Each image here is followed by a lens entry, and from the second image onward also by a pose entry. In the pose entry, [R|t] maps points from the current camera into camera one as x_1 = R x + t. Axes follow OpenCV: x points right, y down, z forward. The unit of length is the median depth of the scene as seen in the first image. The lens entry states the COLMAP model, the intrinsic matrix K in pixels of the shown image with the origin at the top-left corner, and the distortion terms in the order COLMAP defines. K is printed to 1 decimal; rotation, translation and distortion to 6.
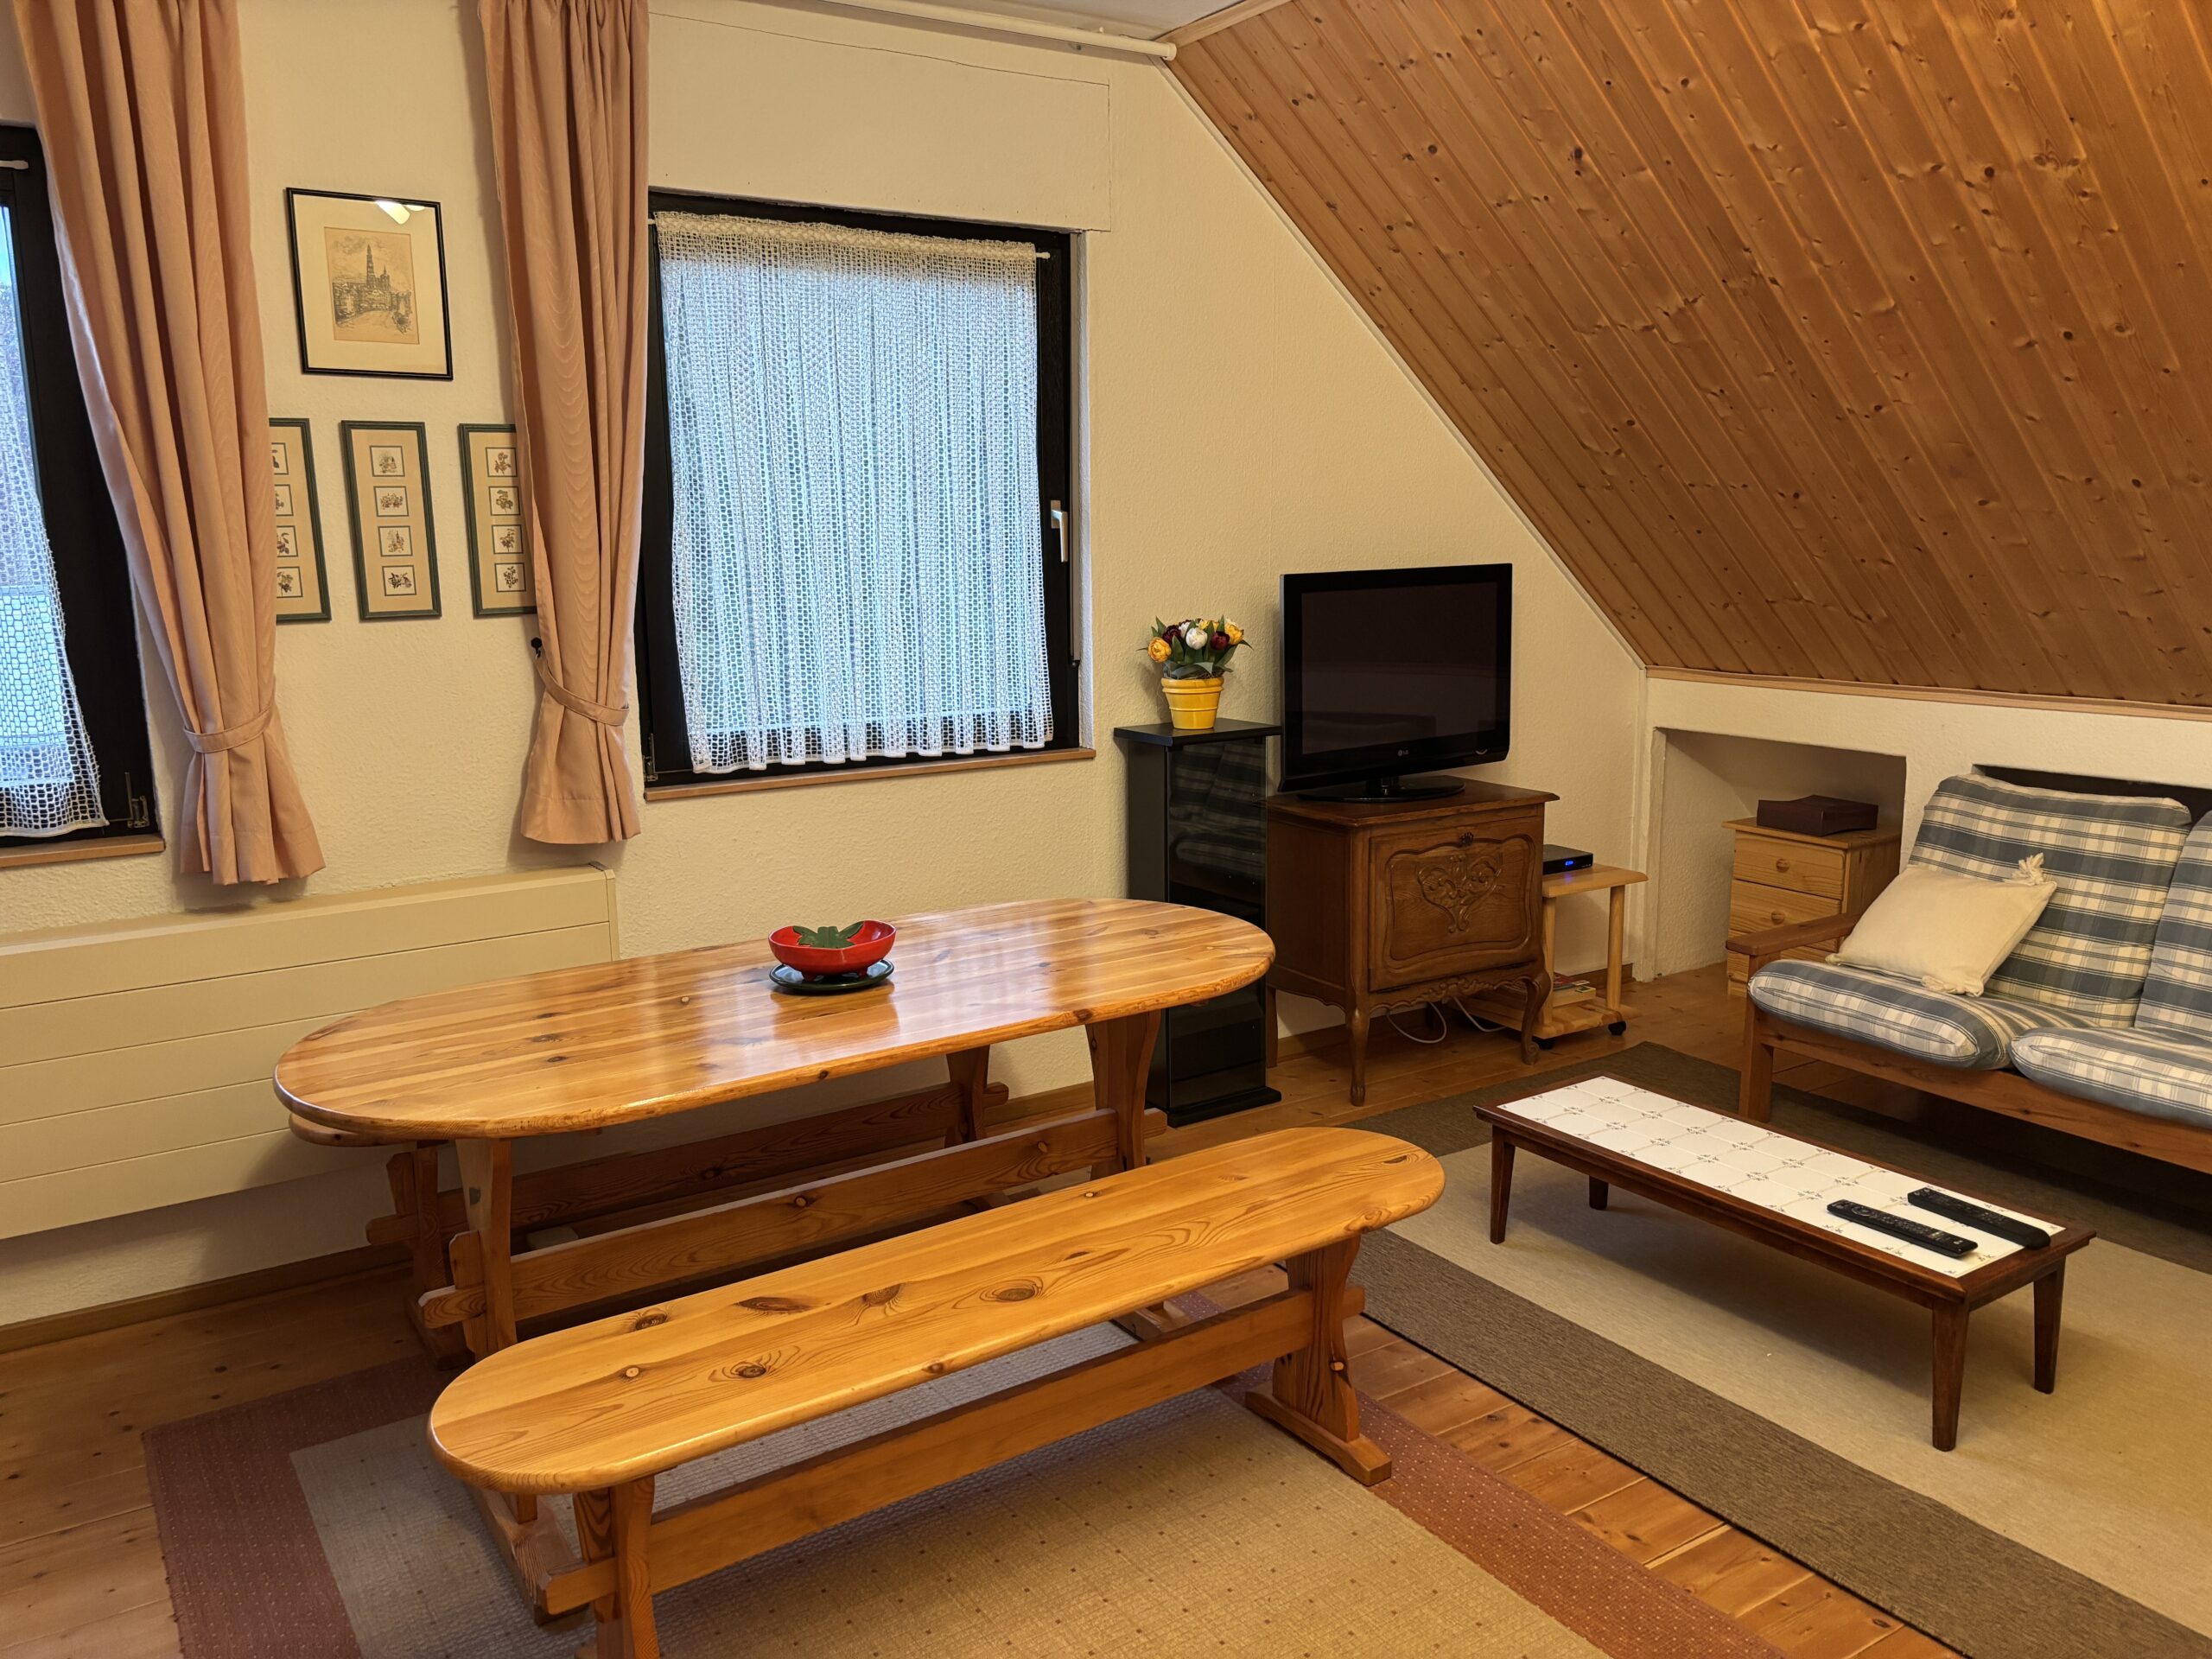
lens RADIAL K [[1681.7, 0, 1118.2], [0, 1681.7, 833.2], [0, 0, 1]] dist [0.074558, -0.088013]
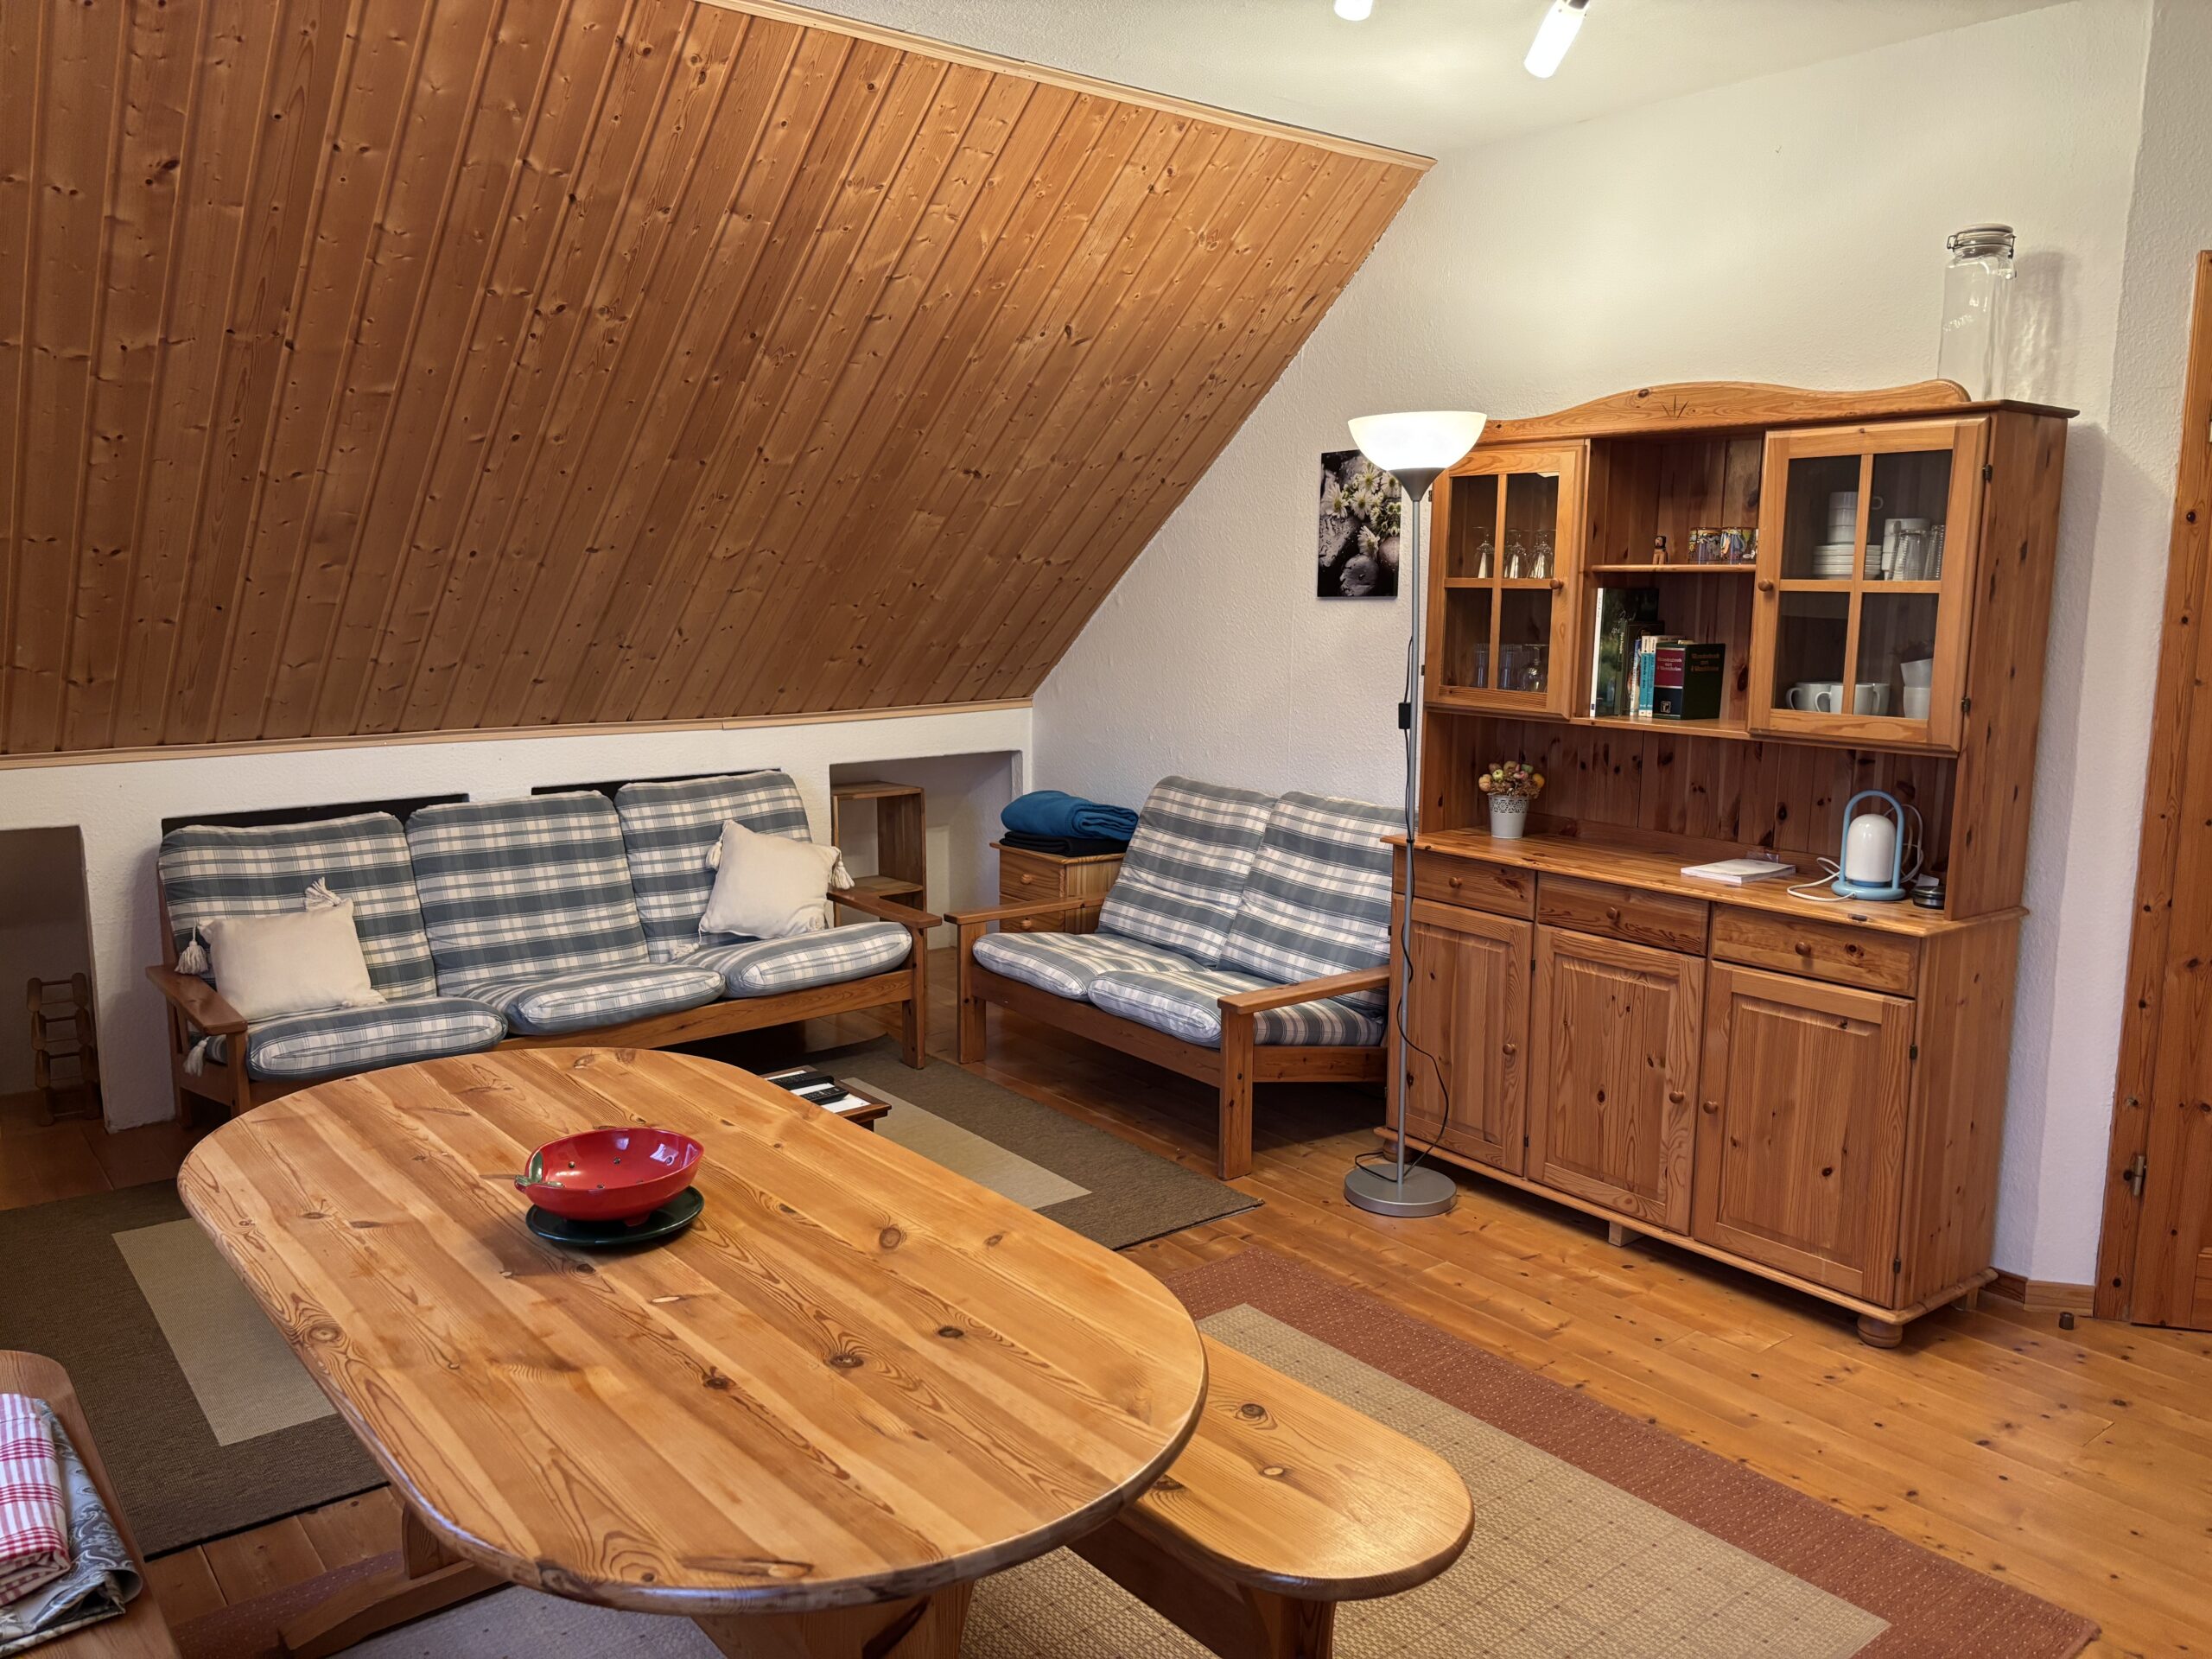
lens RADIAL K [[1681.7, 0, 1118.2], [0, 1681.7, 833.2], [0, 0, 1]] dist [0.074558, -0.088013]
pose [[-0.102646, -0.142787, 0.984416, -0.697246], [0.172497, 0.972095, 0.158987, -0.119593], [-0.979647, 0.186128, -0.075151, 0.651941]]
